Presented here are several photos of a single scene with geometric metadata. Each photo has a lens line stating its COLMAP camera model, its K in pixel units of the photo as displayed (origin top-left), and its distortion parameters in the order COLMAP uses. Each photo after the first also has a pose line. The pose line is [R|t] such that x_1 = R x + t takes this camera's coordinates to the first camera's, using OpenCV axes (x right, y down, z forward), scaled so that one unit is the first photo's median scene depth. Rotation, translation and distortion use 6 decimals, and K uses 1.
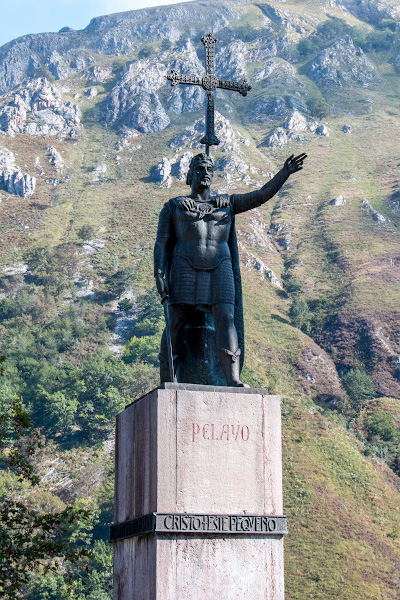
lens RADIAL K [[1150.7, 0, 199.3], [0, 1150.7, 300.7], [0, 0, 1]] dist [0.169983, 0.000000]
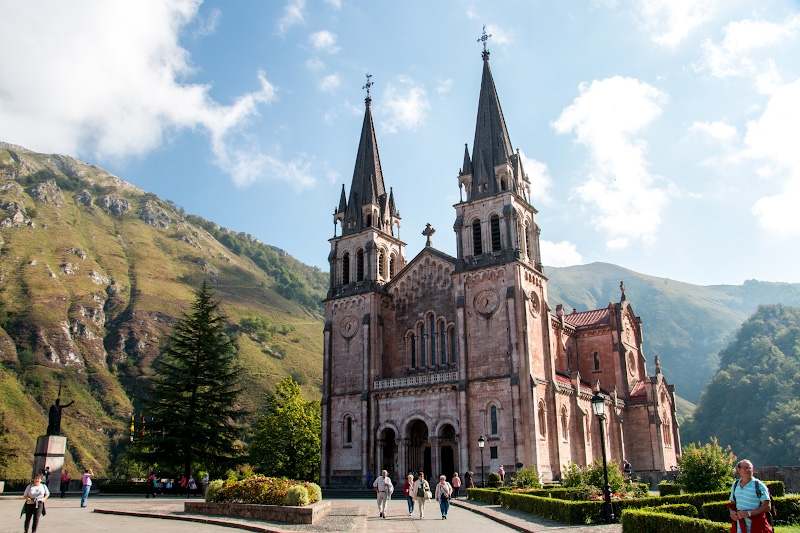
lens RADIAL K [[668.8, 0, 398.5], [0, 668.8, 265.0], [0, 0, 1]] dist [-0.077334, 0.001714]
pose [[0.770395, 0.186677, 0.609626, -0.080281], [-0.158722, 0.982226, -0.100194, -0.070821], [-0.617495, -0.019572, 0.786332, -0.273805]]
